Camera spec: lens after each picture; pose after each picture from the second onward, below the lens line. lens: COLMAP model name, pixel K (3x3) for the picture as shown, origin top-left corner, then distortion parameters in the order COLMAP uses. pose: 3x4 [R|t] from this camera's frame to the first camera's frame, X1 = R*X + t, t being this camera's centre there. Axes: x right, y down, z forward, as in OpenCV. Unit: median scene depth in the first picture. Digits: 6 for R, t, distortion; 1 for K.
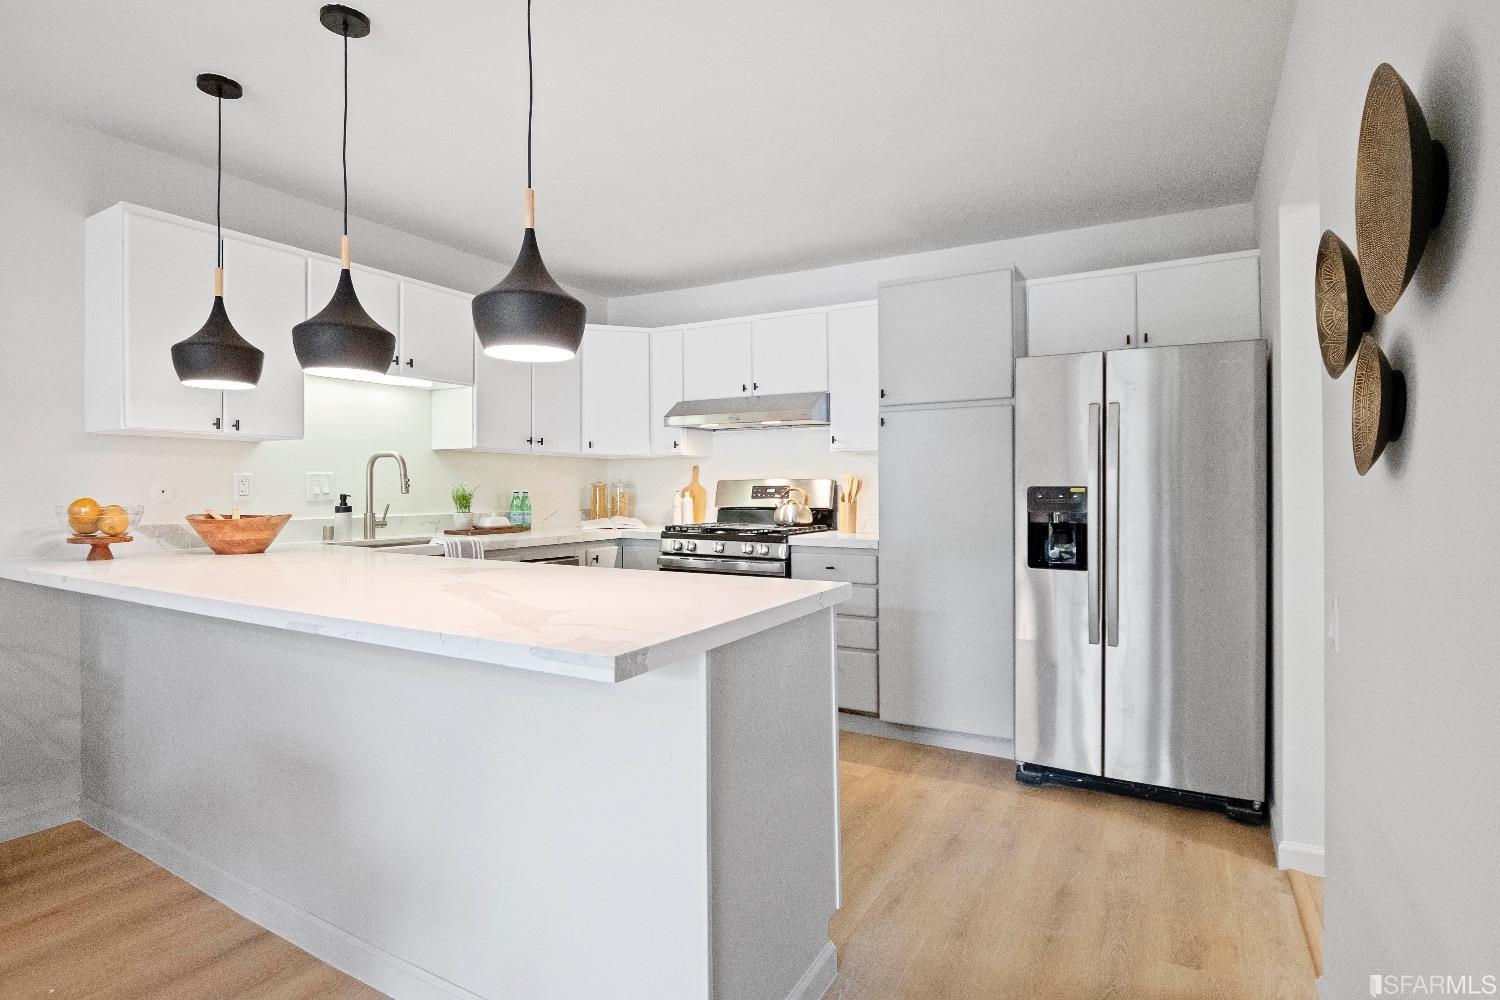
lens RADIAL K [[761.0, 0, 754.9], [0, 761.0, 494.8], [0, 0, 1]] dist [-0.011529, -0.005102]
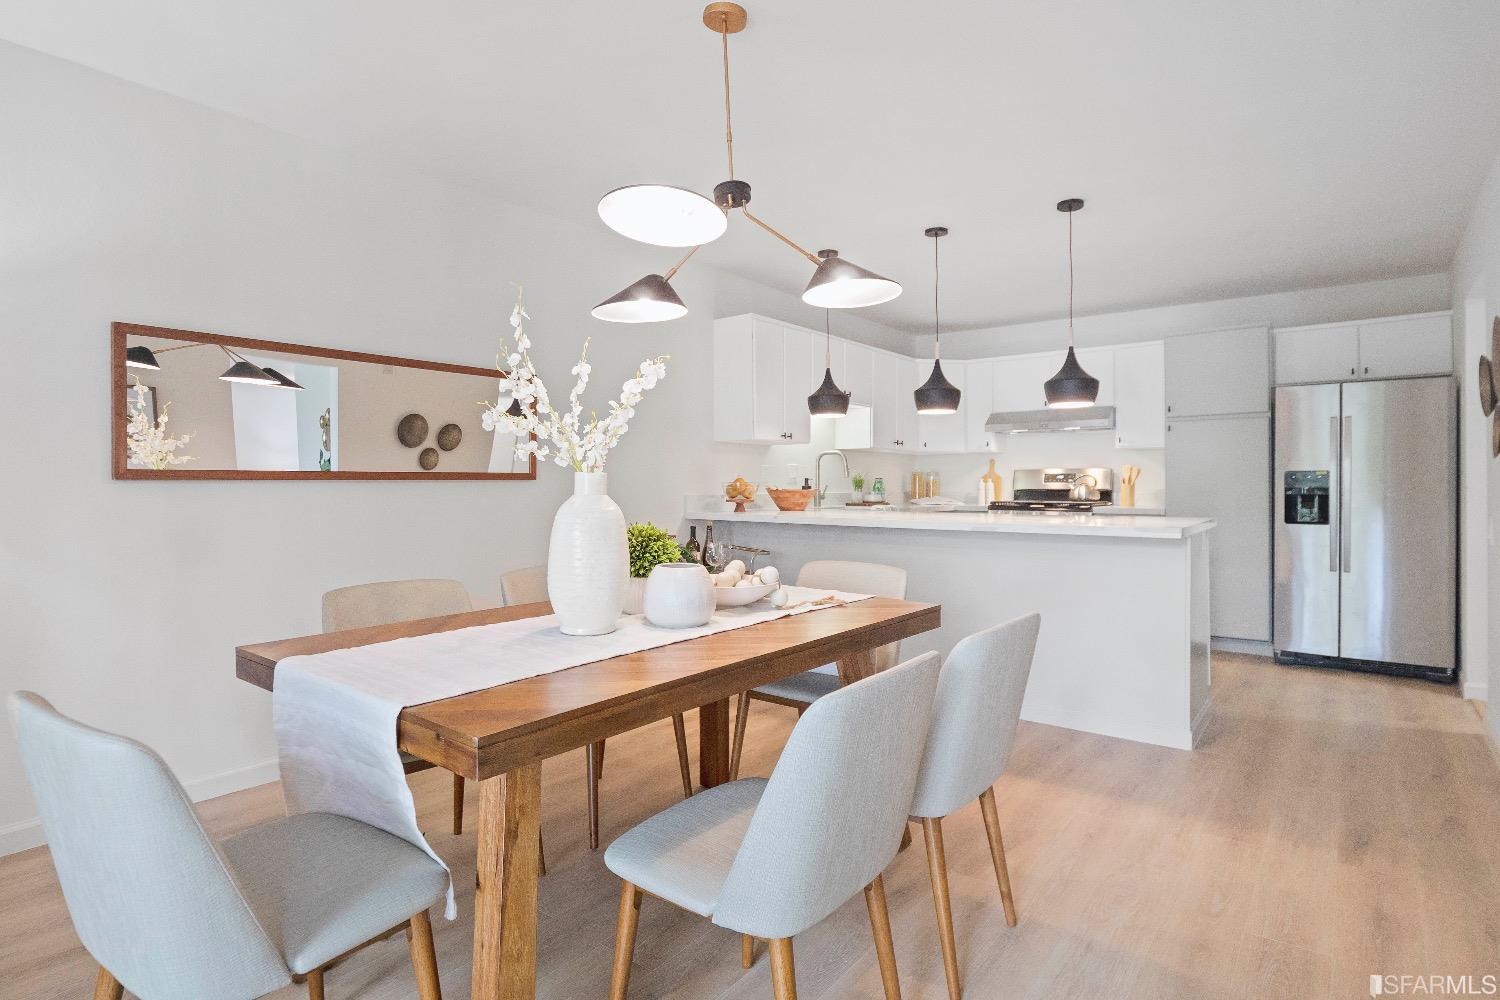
lens RADIAL K [[761.0, 0, 760.0], [0, 761.0, 493.4], [0, 0, 1]] dist [-0.011529, -0.005102]
pose [[0.987620, 0.000259, -0.156866, -0.374886], [0.000310, 0.999993, 0.003608, 0.024449], [0.156866, -0.003612, 0.987613, -0.566413]]
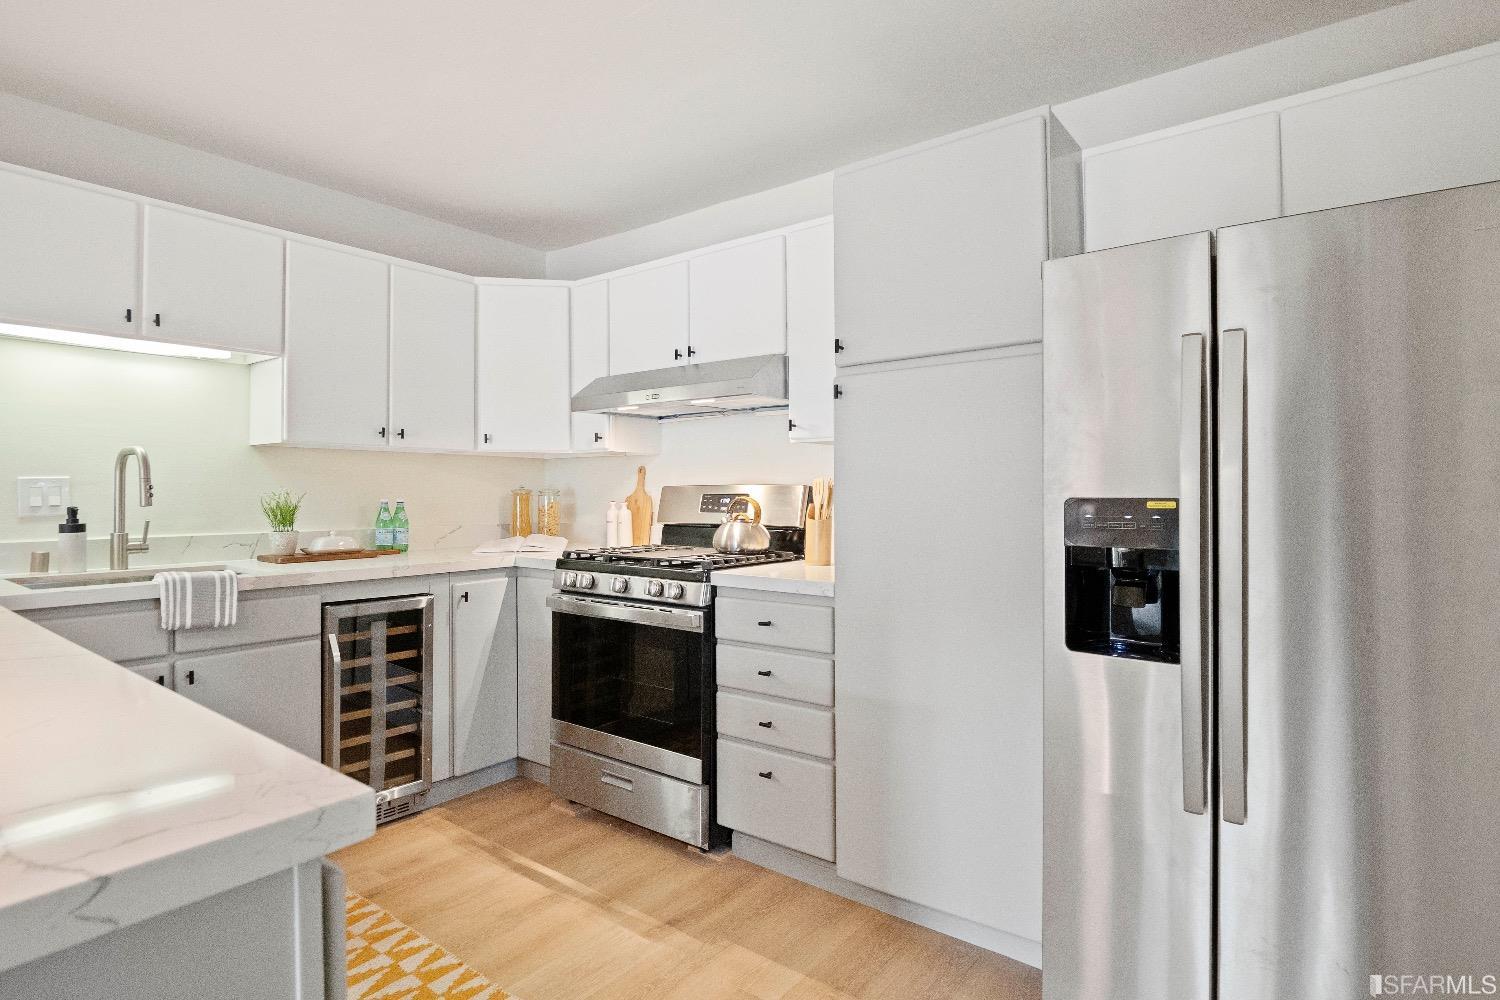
lens RADIAL K [[761.0, 0, 764.6], [0, 761.0, 488.4], [0, 0, 1]] dist [-0.011529, -0.005102]
pose [[0.991915, -0.001318, -0.126895, 0.182209], [-0.000552, 0.999892, -0.014699, -0.007972], [0.126900, 0.014650, 0.991807, 0.371843]]
